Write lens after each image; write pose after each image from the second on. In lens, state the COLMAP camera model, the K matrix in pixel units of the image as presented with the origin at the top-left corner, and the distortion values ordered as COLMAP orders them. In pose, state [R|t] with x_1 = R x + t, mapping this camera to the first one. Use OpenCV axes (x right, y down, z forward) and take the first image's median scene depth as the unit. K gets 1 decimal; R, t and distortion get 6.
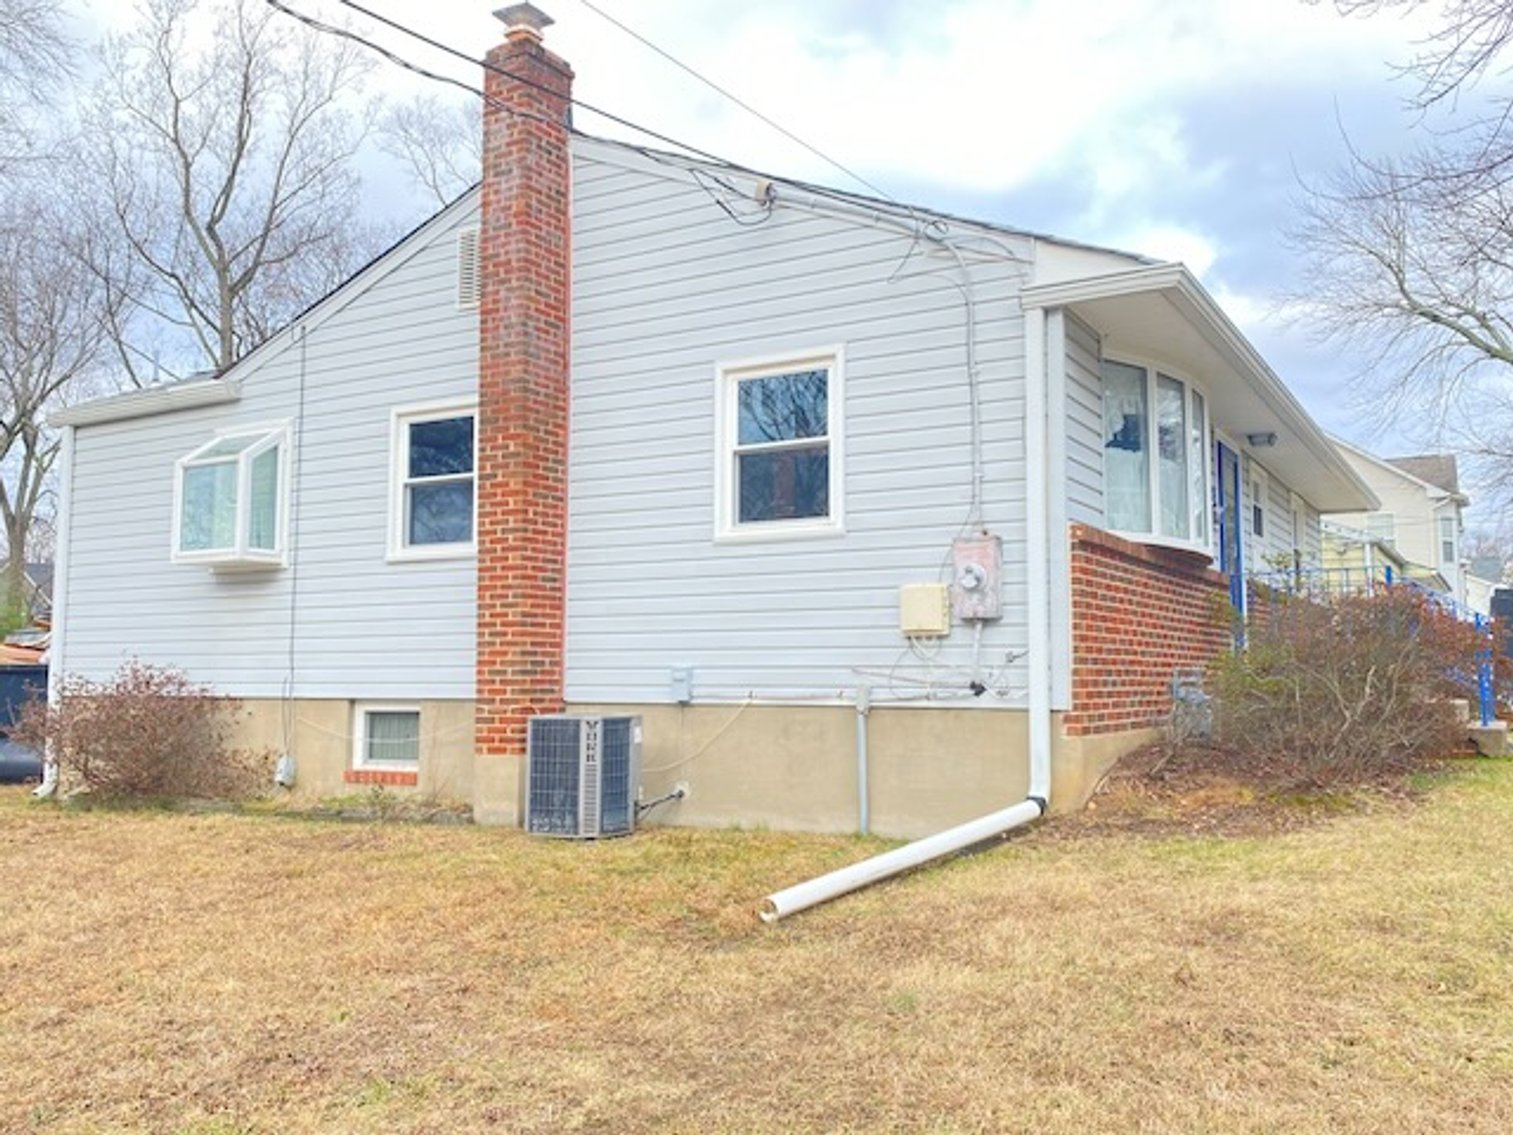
lens RADIAL K [[1279.0, 0, 750.7], [0, 1279.0, 555.9], [0, 0, 1]] dist [0.155078, -0.320052]
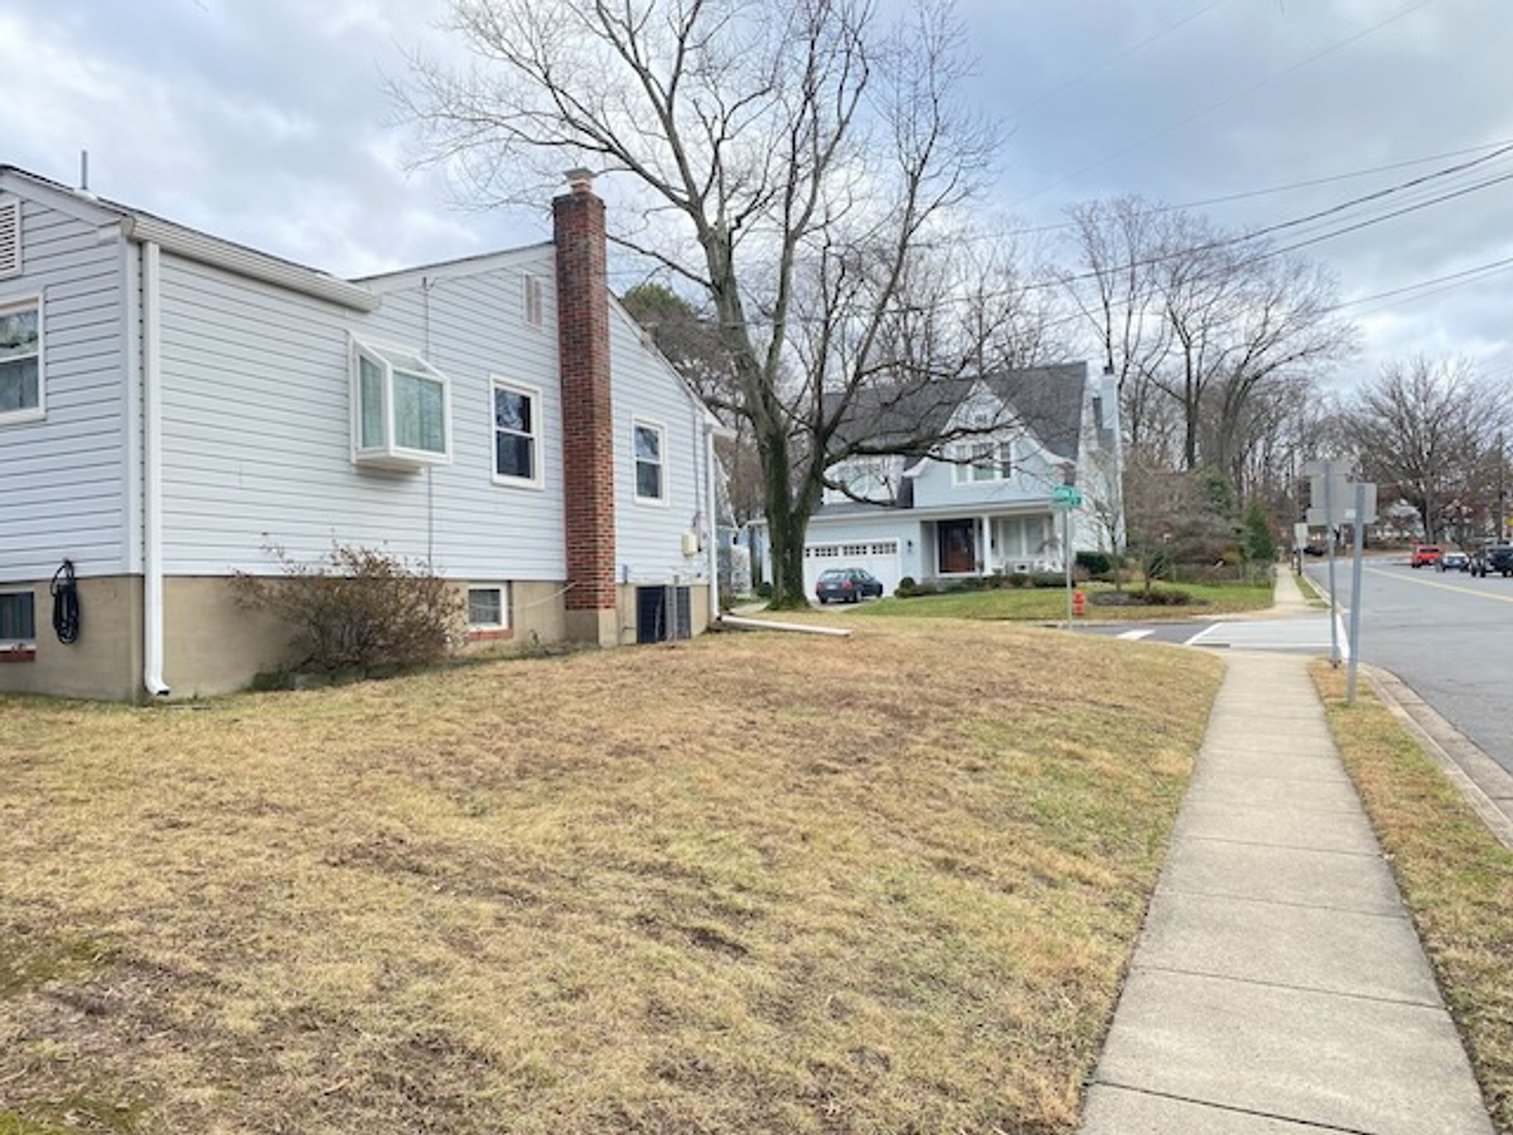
lens RADIAL K [[1141.7, 0, 756.5], [0, 1141.7, 567.5], [0, 0, 1]] dist [0.080698, -0.117295]
pose [[-0.108378, 0.039479, 0.993325, -1.767160], [-0.060496, 0.997097, -0.046229, 0.155701], [-0.992267, -0.065103, -0.105676, 0.958505]]
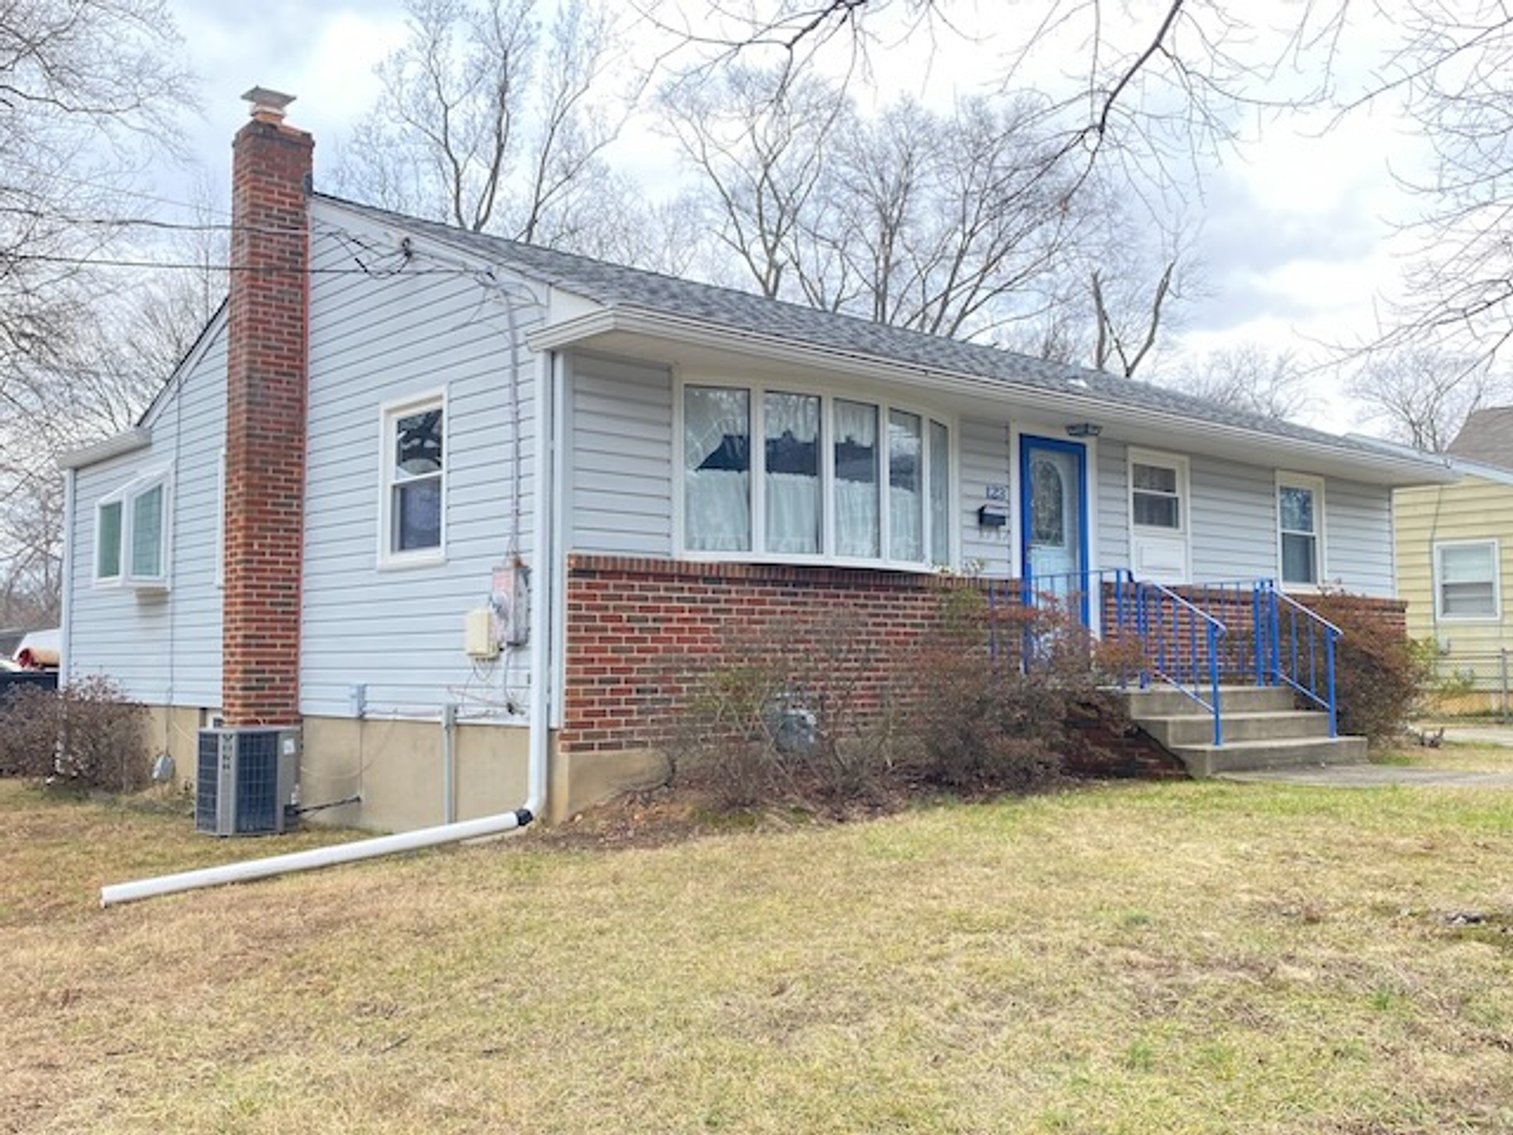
lens RADIAL K [[1430.5, 0, 776.6], [0, 1430.5, 555.9], [0, 0, 1]] dist [0.052872, -0.003140]
pose [[0.954355, -0.026067, -0.297536, 0.634881], [0.031948, 0.999378, 0.014916, -0.028900], [0.296962, -0.023741, 0.954594, -0.061786]]
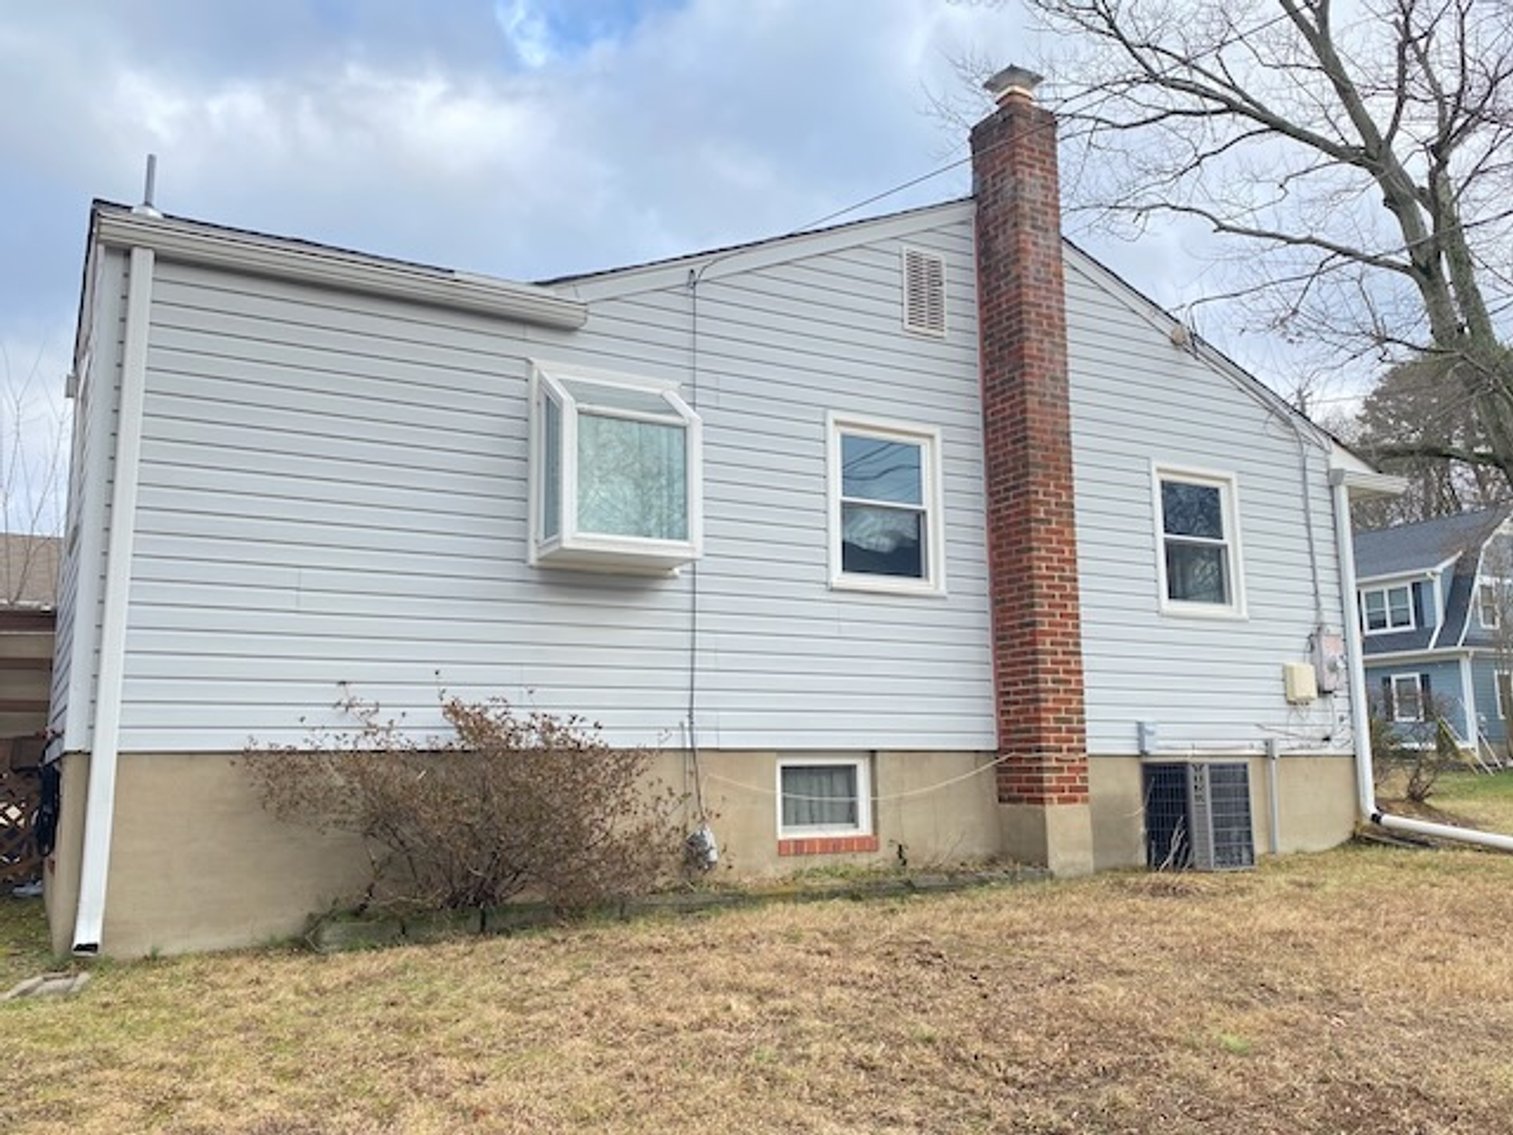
lens RADIAL K [[1279.0, 0, 750.7], [0, 1279.0, 555.9], [0, 0, 1]] dist [0.155078, -0.320052]
pose [[0.489744, 0.141820, 0.860255, -1.179877], [-0.070179, 0.989893, -0.123238, 0.104239], [-0.869037, -0.000017, 0.494746, 0.716162]]
